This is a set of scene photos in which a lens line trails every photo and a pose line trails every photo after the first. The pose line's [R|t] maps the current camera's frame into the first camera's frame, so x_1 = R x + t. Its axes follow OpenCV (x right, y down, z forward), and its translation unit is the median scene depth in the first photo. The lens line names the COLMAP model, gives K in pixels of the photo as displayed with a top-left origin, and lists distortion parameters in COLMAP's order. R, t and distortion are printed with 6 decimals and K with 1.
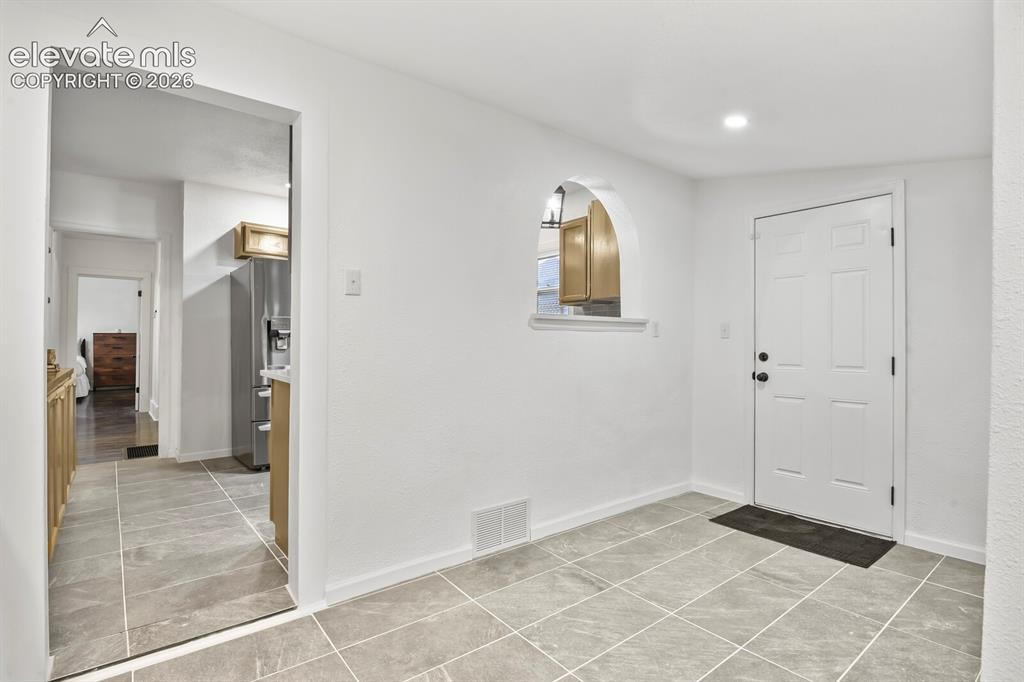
lens RADIAL K [[498.5, 0, 510.1], [0, 498.5, 339.7], [0, 0, 1]] dist [-0.014034, -0.000738]
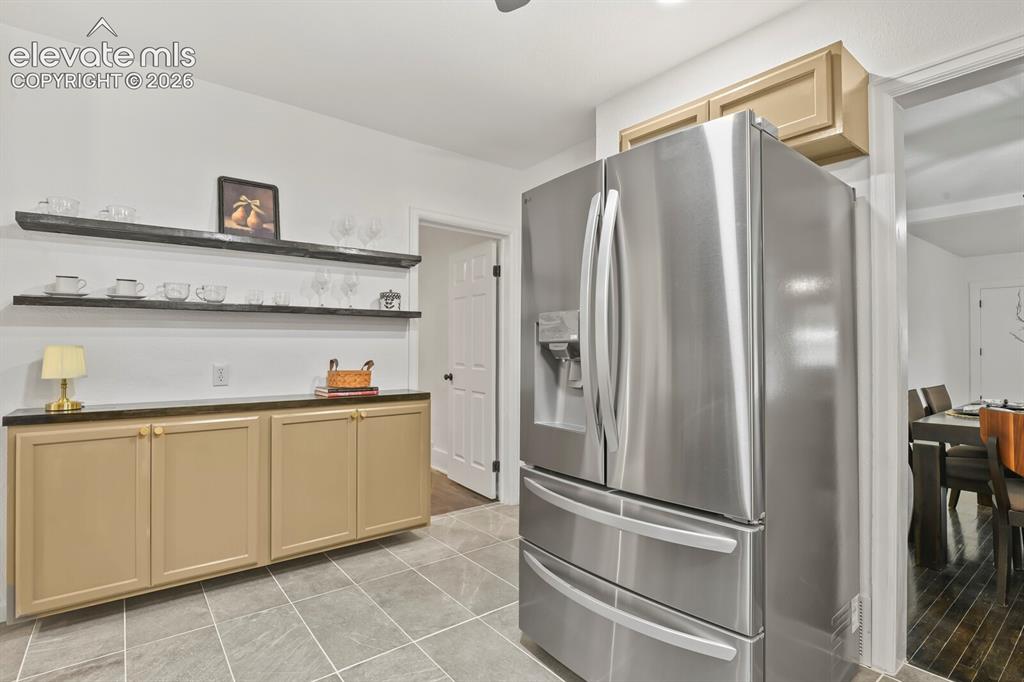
lens RADIAL K [[498.5, 0, 510.1], [0, 498.5, 339.7], [0, 0, 1]] dist [-0.014034, -0.000738]
pose [[-0.015065, -0.019228, -0.999702, -0.025413], [0.003689, 0.999807, -0.019286, -0.011364], [0.999880, -0.003978, -0.014991, 0.799983]]
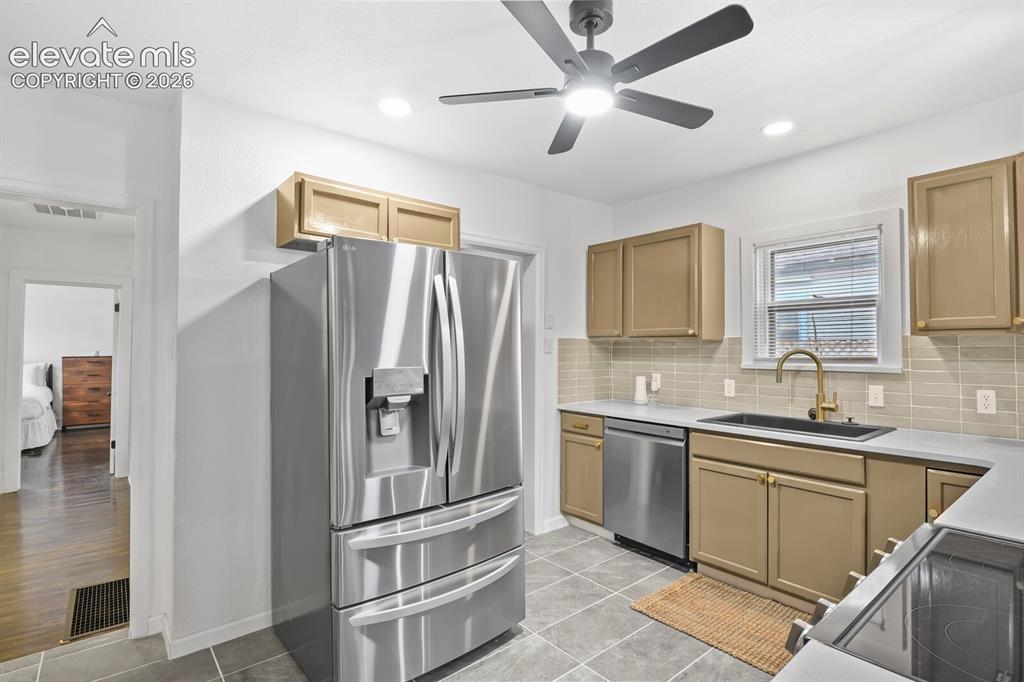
lens RADIAL K [[494.1, 0, 511.4], [0, 494.1, 337.7], [0, 0, 1]] dist [-0.013627, -0.000972]
pose [[0.999924, -0.004394, 0.011484, -0.294094], [0.004592, 0.999840, -0.017273, -0.053502], [-0.011406, 0.017325, 0.999785, 0.447057]]
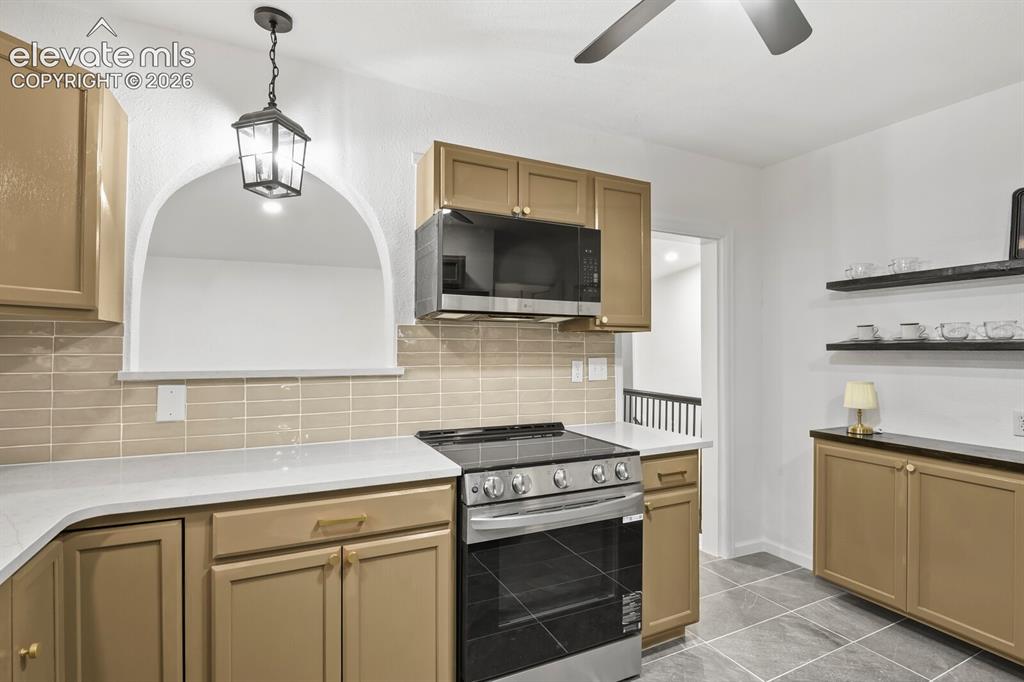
lens RADIAL K [[498.5, 0, 510.1], [0, 498.5, 339.7], [0, 0, 1]] dist [-0.014034, -0.000738]
pose [[-0.977753, -0.005646, 0.209683, -0.184880], [-0.009850, 0.999771, -0.019009, -0.047204], [-0.209527, -0.020651, -0.977585, 1.009014]]
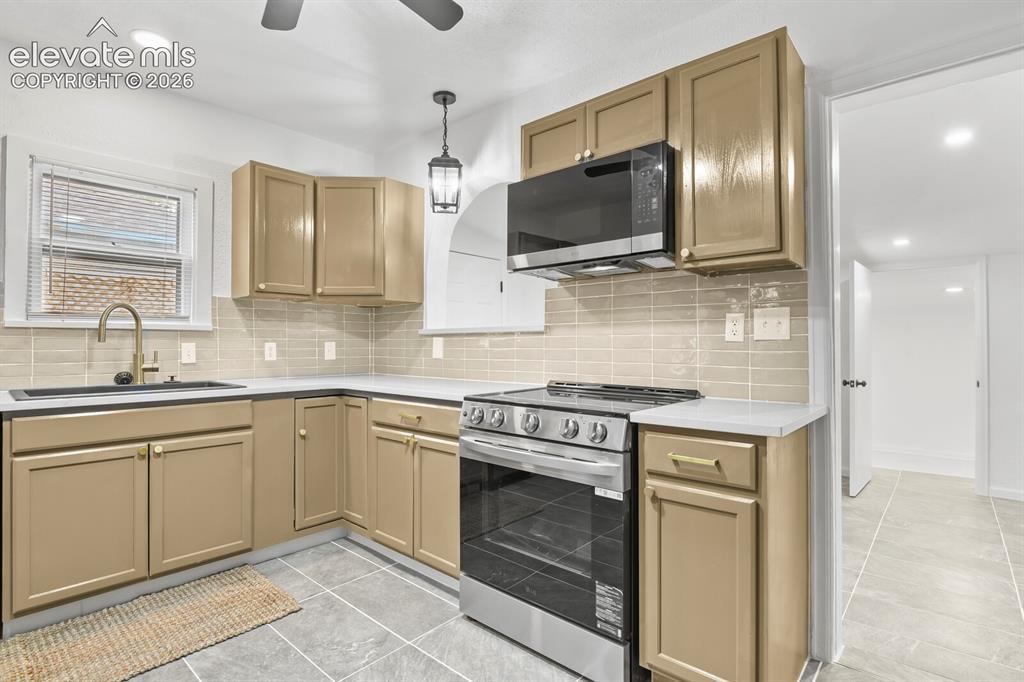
lens RADIAL K [[498.5, 0, 510.1], [0, 498.5, 339.7], [0, 0, 1]] dist [-0.014034, -0.000738]
pose [[-0.175298, 0.006761, 0.984492, -0.500364], [-0.006111, 0.999950, -0.007955, -0.010156], [-0.984496, -0.007410, -0.175248, 0.720741]]
